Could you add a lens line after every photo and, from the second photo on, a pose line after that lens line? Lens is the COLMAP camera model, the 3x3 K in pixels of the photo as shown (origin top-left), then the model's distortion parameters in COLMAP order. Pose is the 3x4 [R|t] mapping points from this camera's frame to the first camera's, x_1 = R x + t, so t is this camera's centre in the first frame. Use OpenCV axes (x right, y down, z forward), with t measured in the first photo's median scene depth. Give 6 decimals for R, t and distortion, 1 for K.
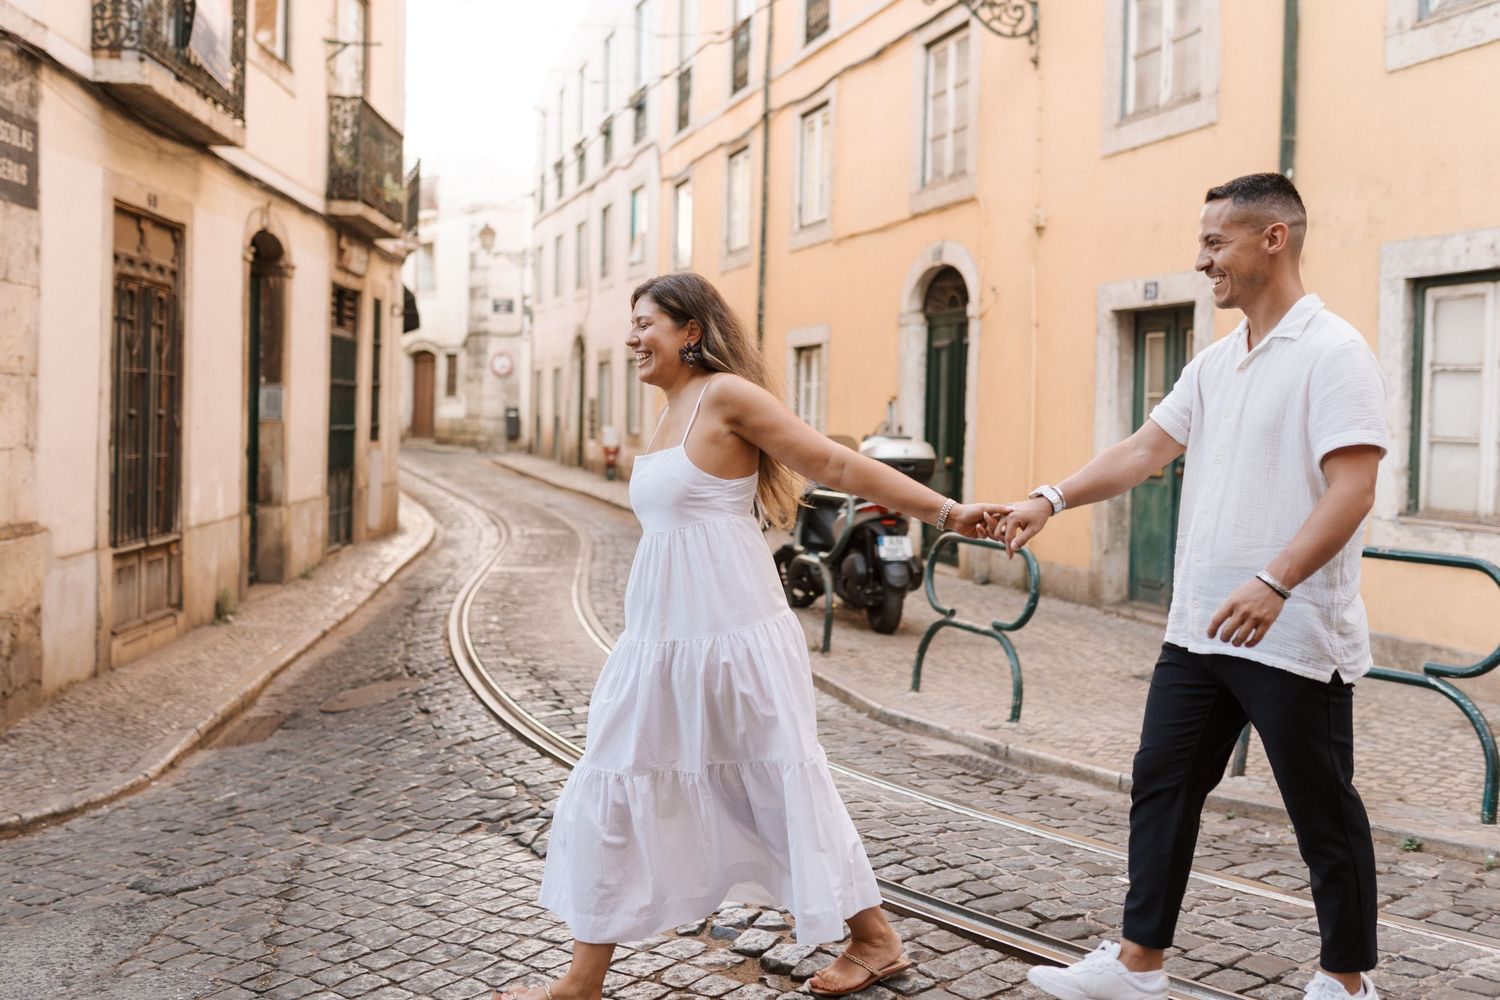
lens RADIAL K [[1570.7, 0, 750.6], [0, 1570.7, 453.0], [0, 0, 1]] dist [-0.007873, 0.016268]
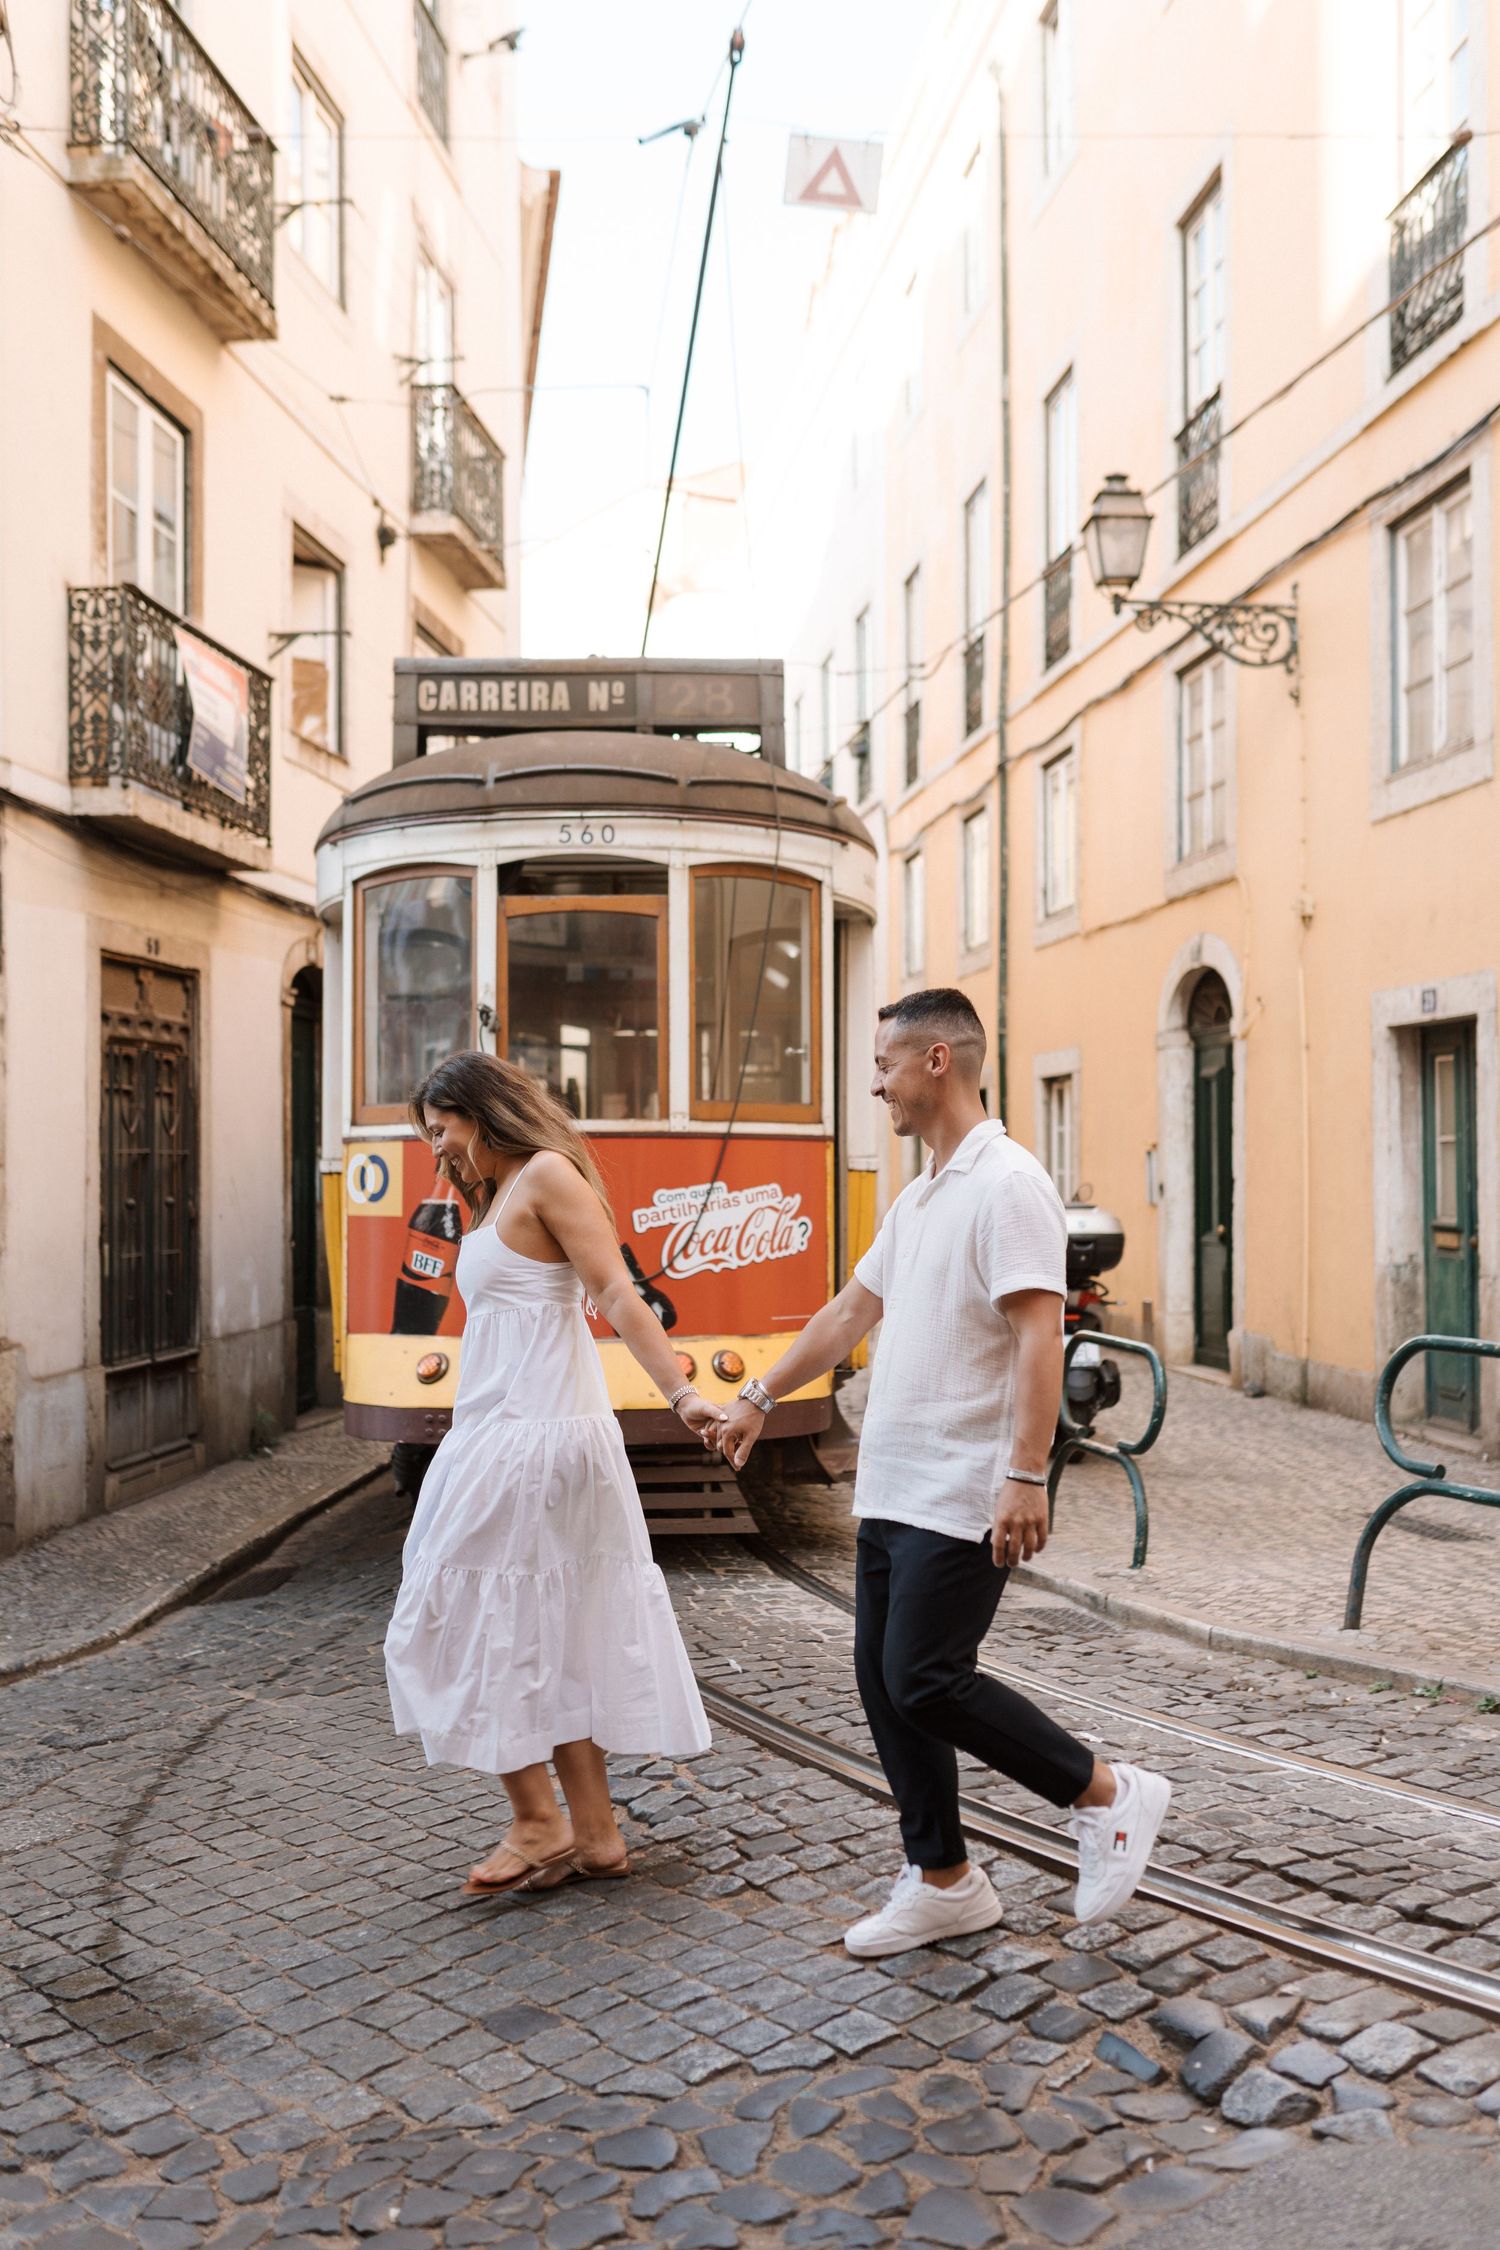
lens RADIAL K [[2307.1, 0, 809.4], [0, 2307.1, 1122.9], [0, 0, 1]] dist [0.003030, 0.006600]
pose [[0.987285, -0.031337, -0.155844, 0.133966], [0.025333, 0.998864, -0.040367, -0.008133], [0.156932, 0.035905, 0.986957, -0.133006]]
